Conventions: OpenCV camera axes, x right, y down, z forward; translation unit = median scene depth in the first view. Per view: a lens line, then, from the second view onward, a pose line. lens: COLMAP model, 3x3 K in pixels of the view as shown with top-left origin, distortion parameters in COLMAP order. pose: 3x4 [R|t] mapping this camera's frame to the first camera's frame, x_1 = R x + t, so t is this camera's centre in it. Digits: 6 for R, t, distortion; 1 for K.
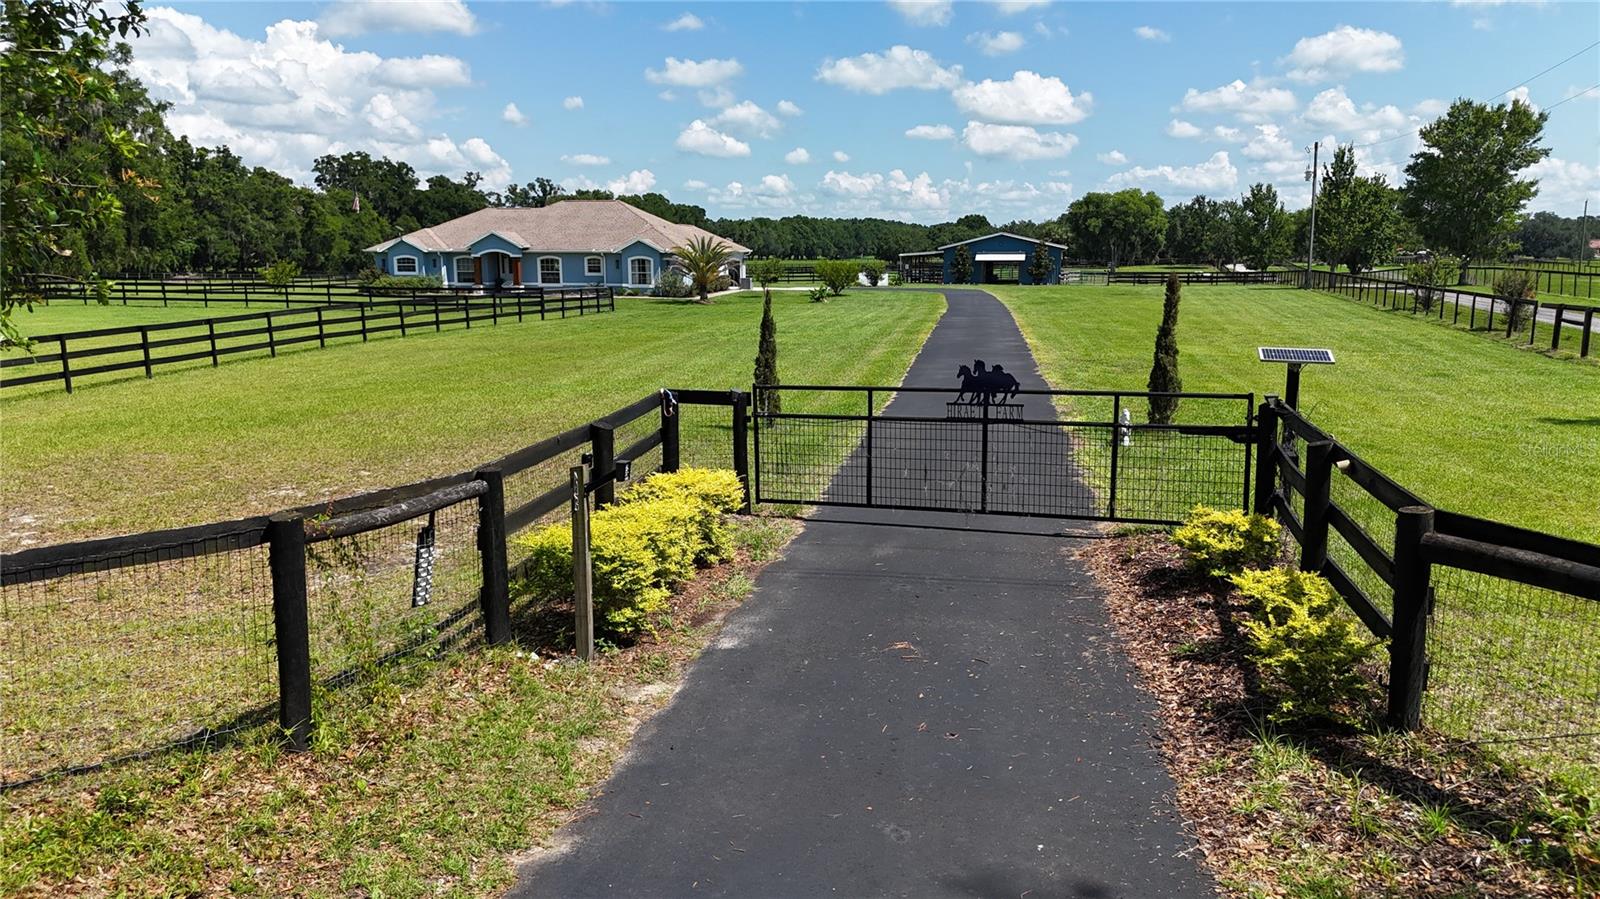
lens RADIAL K [[1178.3, 0, 802.6], [0, 1178.3, 452.9], [0, 0, 1]] dist [0.078224, -0.081502]
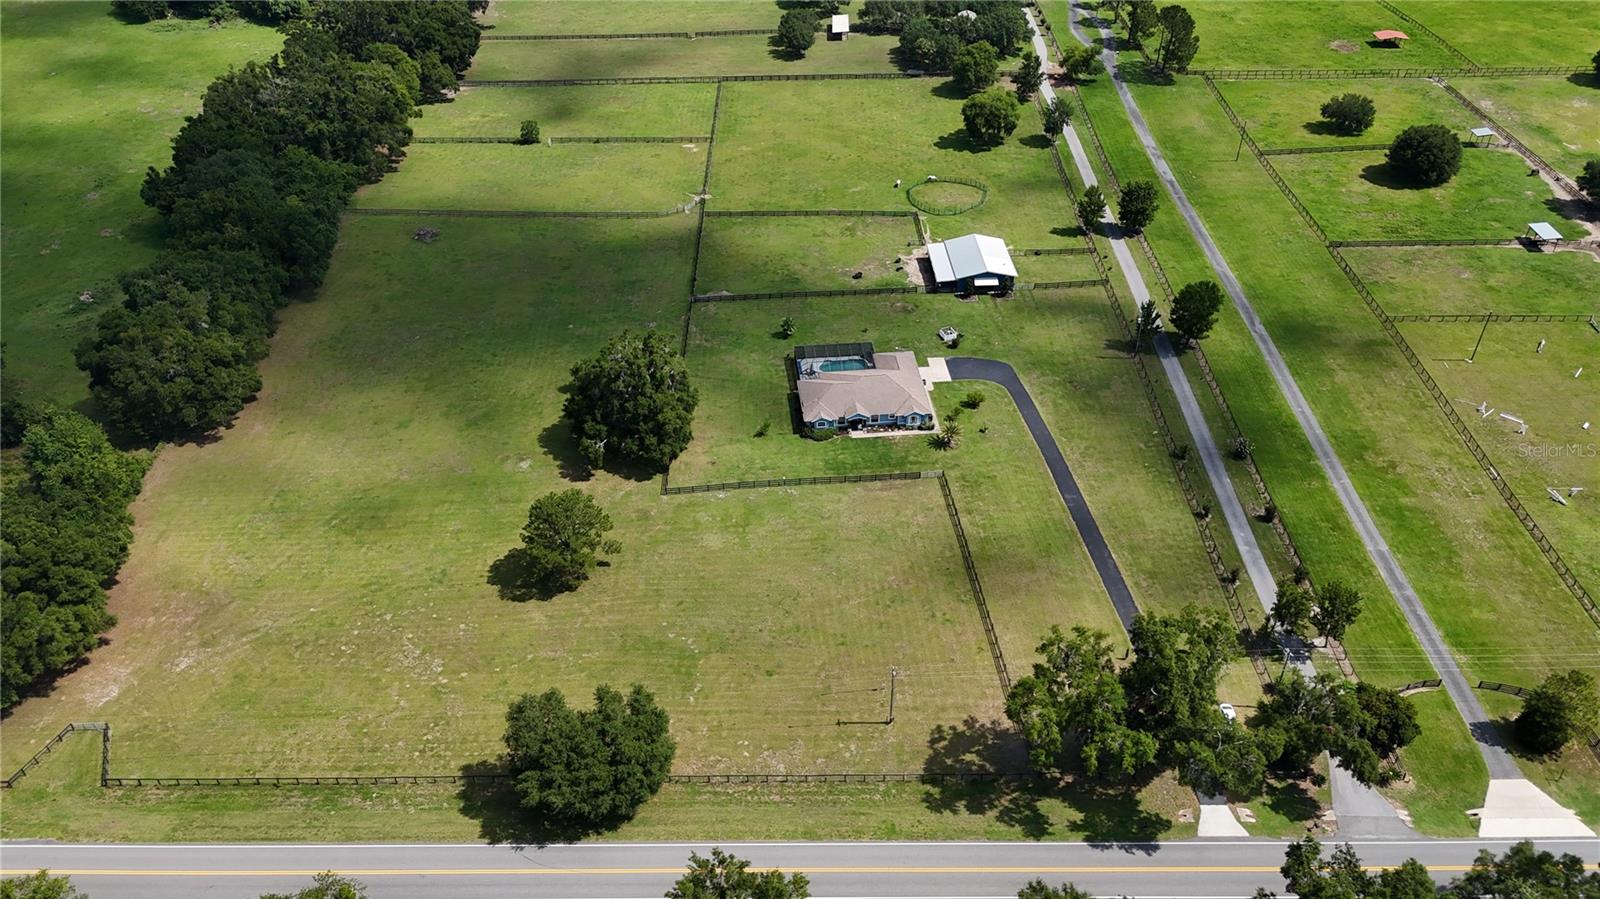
lens RADIAL K [[1178.3, 0, 796.3], [0, 1178.3, 454.1], [0, 0, 1]] dist [0.078224, -0.081502]
pose [[0.965455, -0.161219, 0.204709, -0.334969], [0.046672, 0.879905, 0.472852, -0.478278], [-0.256357, -0.446963, 0.857033, -0.440993]]
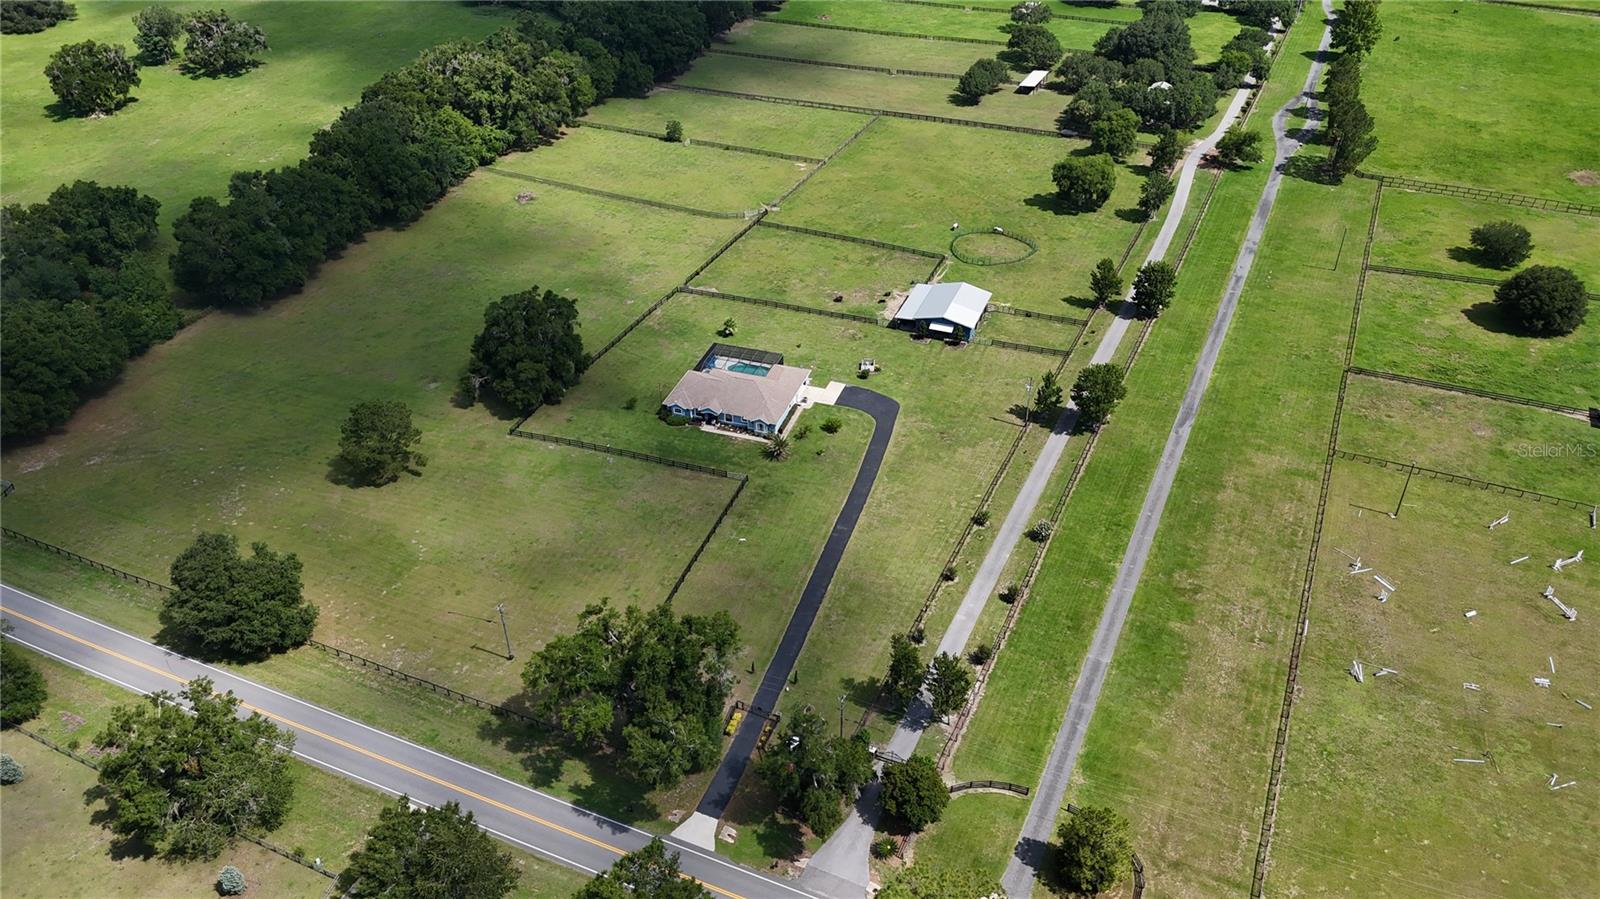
lens RADIAL K [[1178.3, 0, 799.9], [0, 1178.3, 455.6], [0, 0, 1]] dist [0.078224, -0.081502]
pose [[0.987573, 0.087368, -0.130641, 0.113170], [-0.022569, 0.901466, 0.432261, -0.454063], [0.155534, -0.423941, 0.892235, -0.520604]]
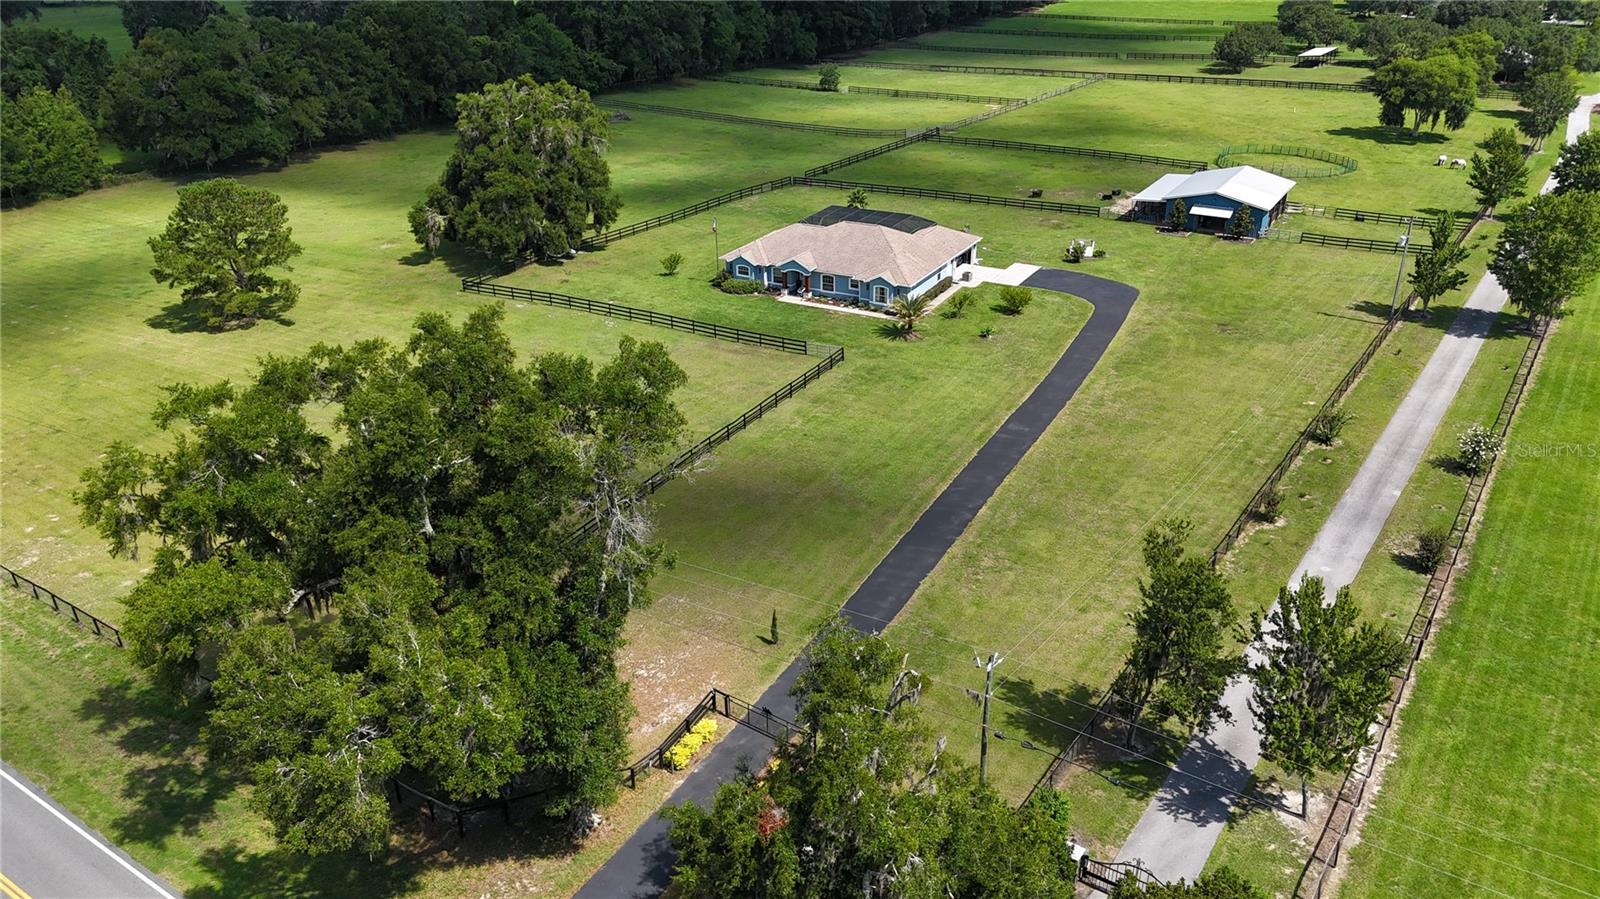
lens RADIAL K [[1178.3, 0, 799.6], [0, 1178.3, 454.5], [0, 0, 1]] dist [0.078224, -0.081502]
pose [[0.945440, 0.134069, -0.296933, 0.087617], [-0.046748, 0.957799, 0.283613, -0.136085], [0.322426, -0.254258, 0.911809, -0.175318]]
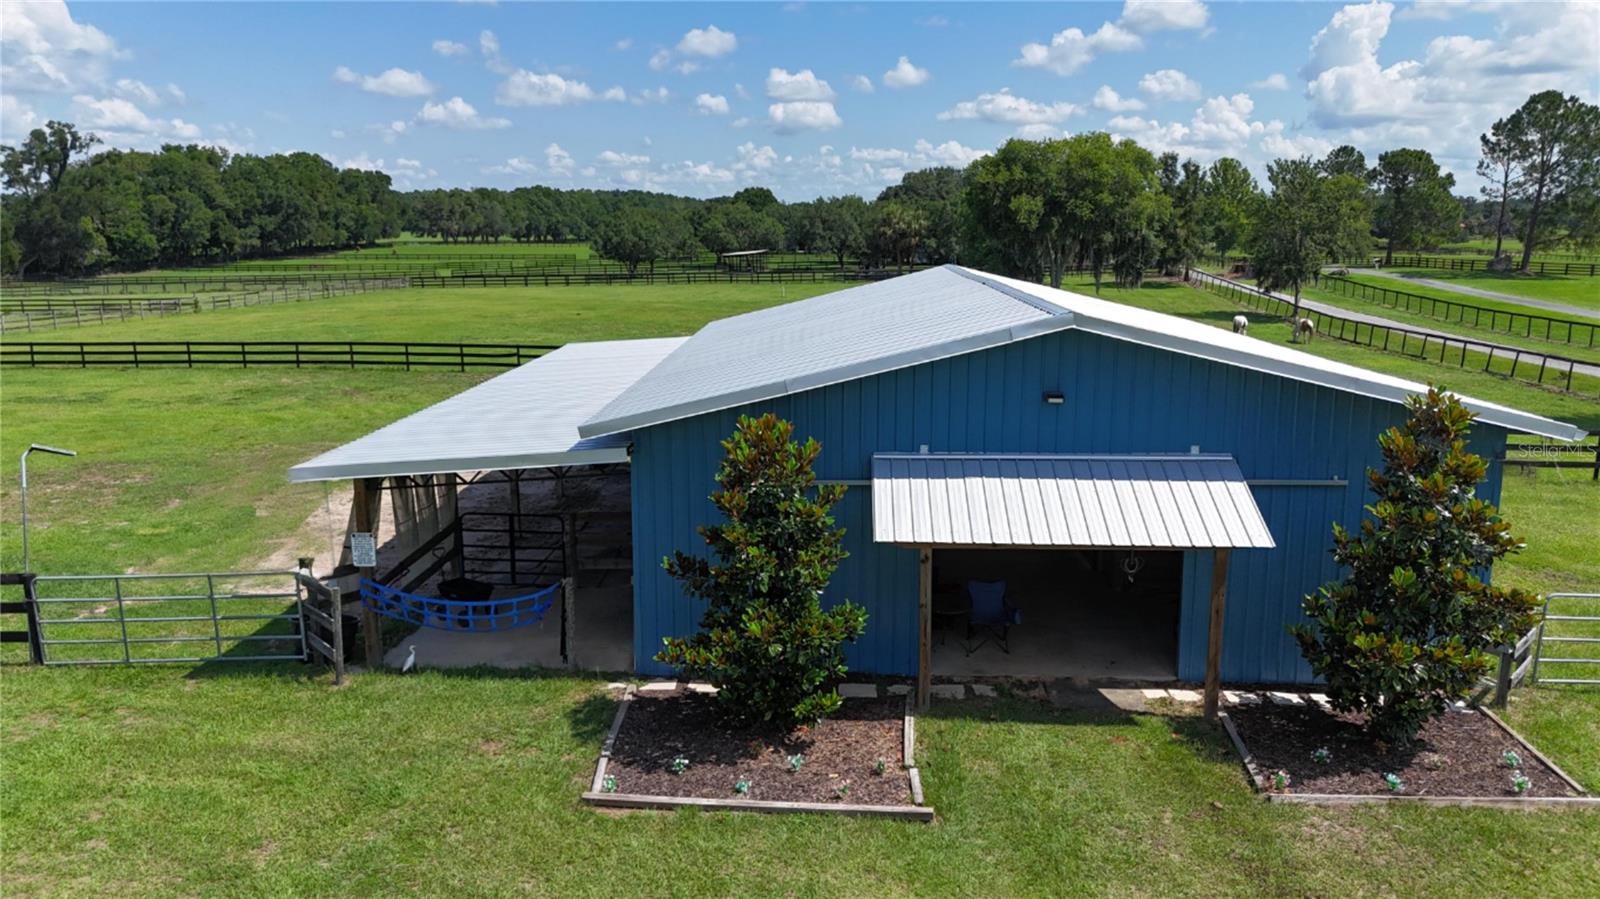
lens RADIAL K [[1178.3, 0, 803.1], [0, 1178.3, 442.9], [0, 0, 1]] dist [0.078224, -0.081502]
pose [[0.983142, -0.034066, 0.179640, 0.062226], [0.031559, 0.999361, 0.016791, -0.093558], [-0.180097, -0.010839, 0.983589, 0.469470]]
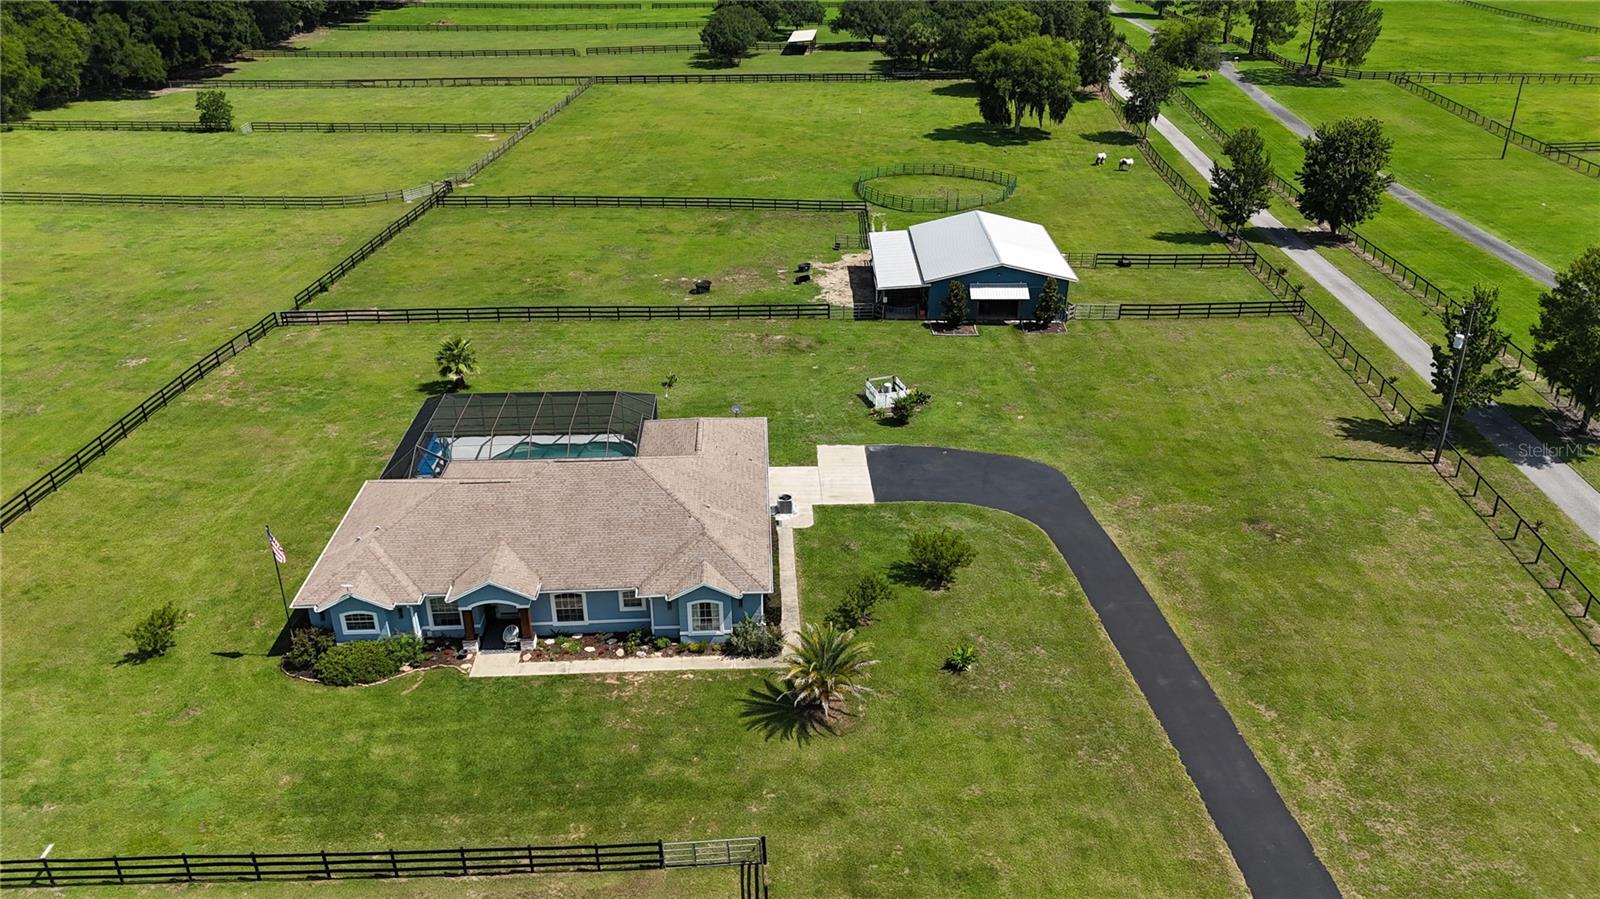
lens RADIAL K [[1178.3, 0, 802.0], [0, 1178.3, 448.0], [0, 0, 1]] dist [0.078224, -0.081502]
pose [[0.978208, -0.092740, 0.185765, -0.072152], [0.035857, 0.956716, 0.288807, -0.163898], [-0.204508, -0.275852, 0.939192, 0.113470]]
